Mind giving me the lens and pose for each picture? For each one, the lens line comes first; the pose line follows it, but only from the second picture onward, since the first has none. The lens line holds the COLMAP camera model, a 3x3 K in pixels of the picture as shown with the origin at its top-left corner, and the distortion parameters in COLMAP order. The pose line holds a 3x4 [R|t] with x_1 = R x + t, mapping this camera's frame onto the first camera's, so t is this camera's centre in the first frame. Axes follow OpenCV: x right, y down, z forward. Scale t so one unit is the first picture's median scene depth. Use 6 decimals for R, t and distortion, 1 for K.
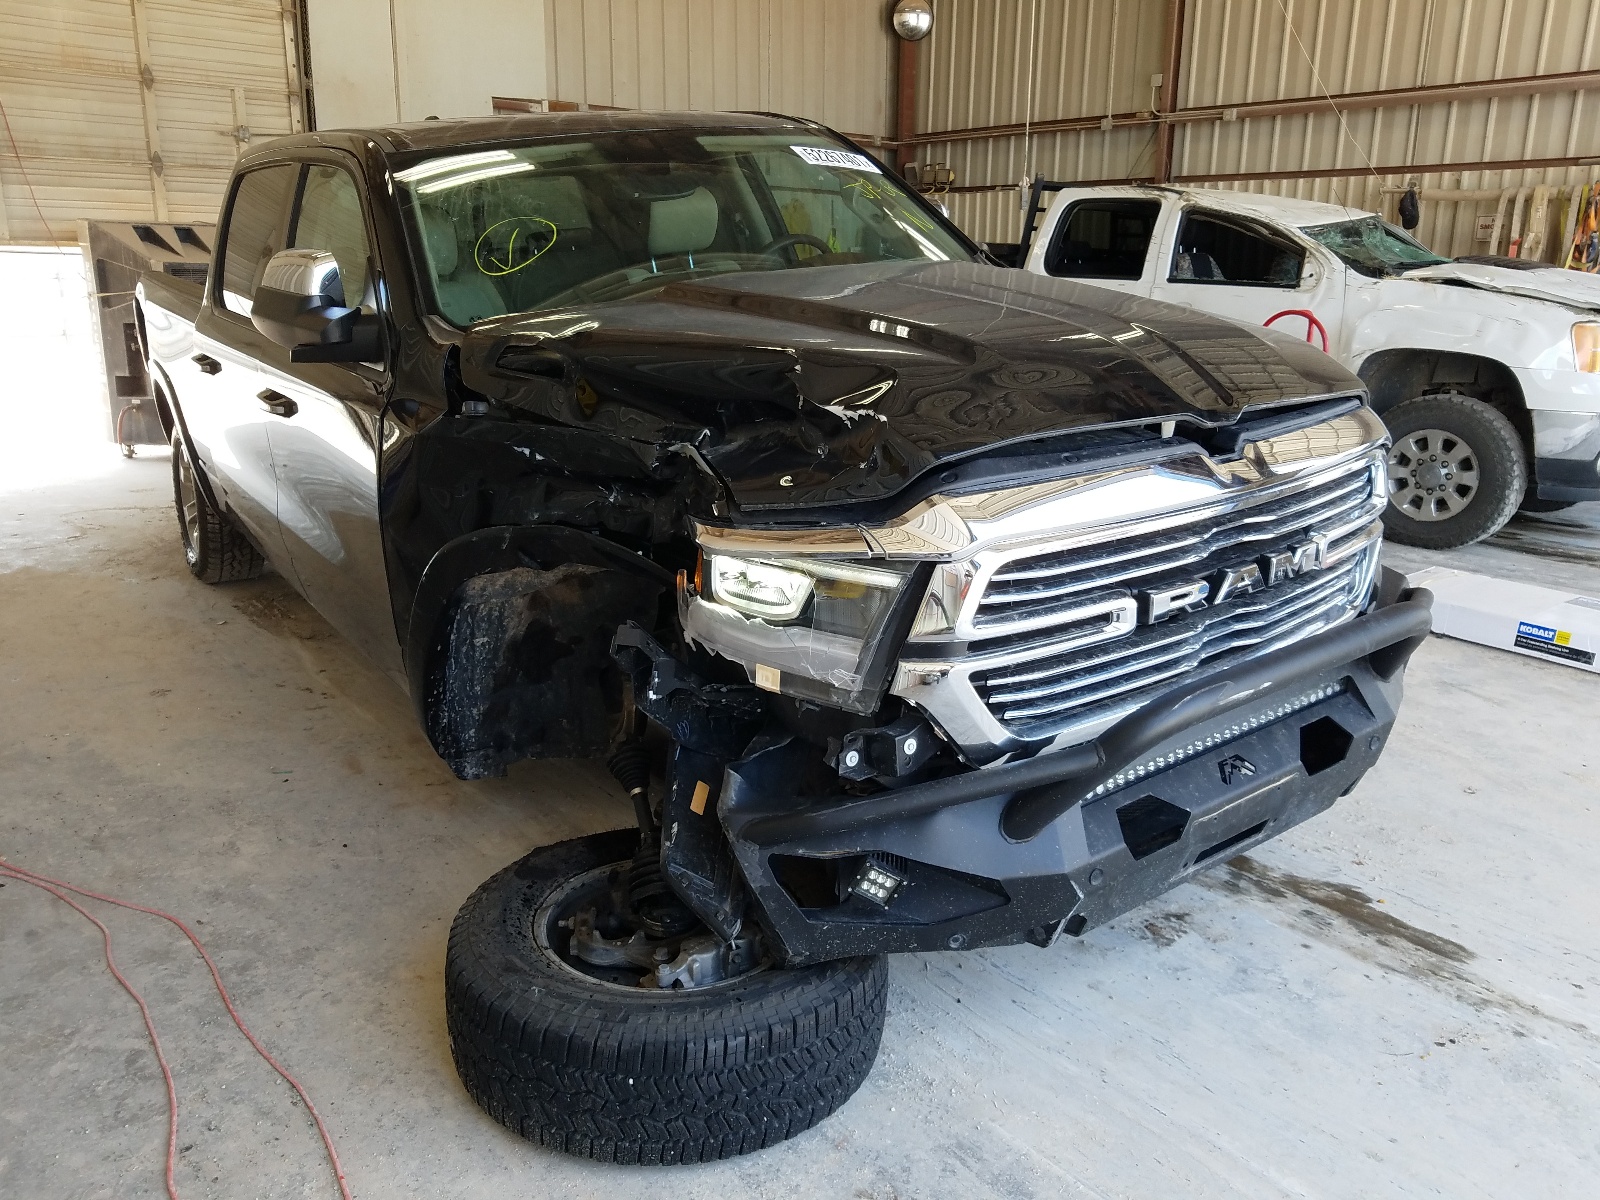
lens RADIAL K [[1267.0, 0, 806.2], [0, 1267.0, 601.5], [0, 0, 1]] dist [-0.000614, 0.005431]
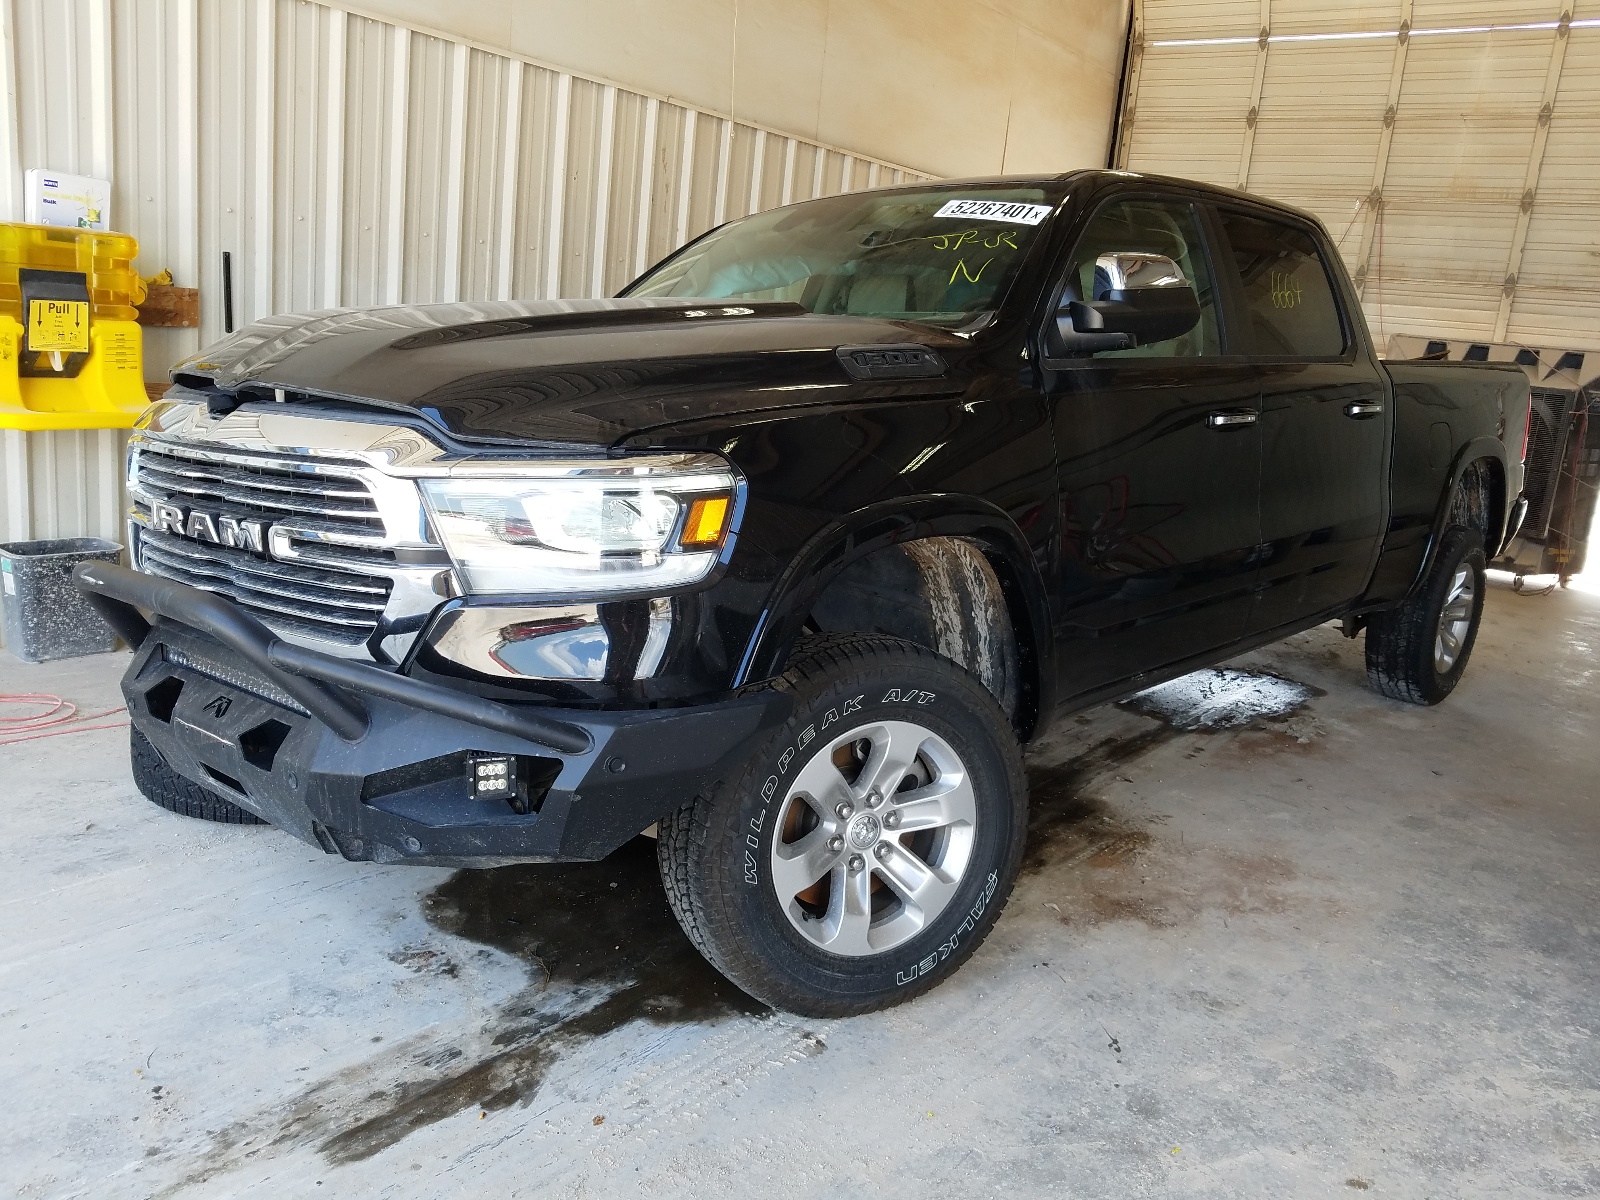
lens RADIAL K [[1267.0, 0, 807.0], [0, 1267.0, 602.4], [0, 0, 1]] dist [-0.000614, 0.005431]
pose [[0.213310, 0.223753, -0.951017, 0.396544], [-0.334991, 0.931161, 0.143944, -0.075446], [0.917758, 0.287877, 0.273581, 0.308297]]
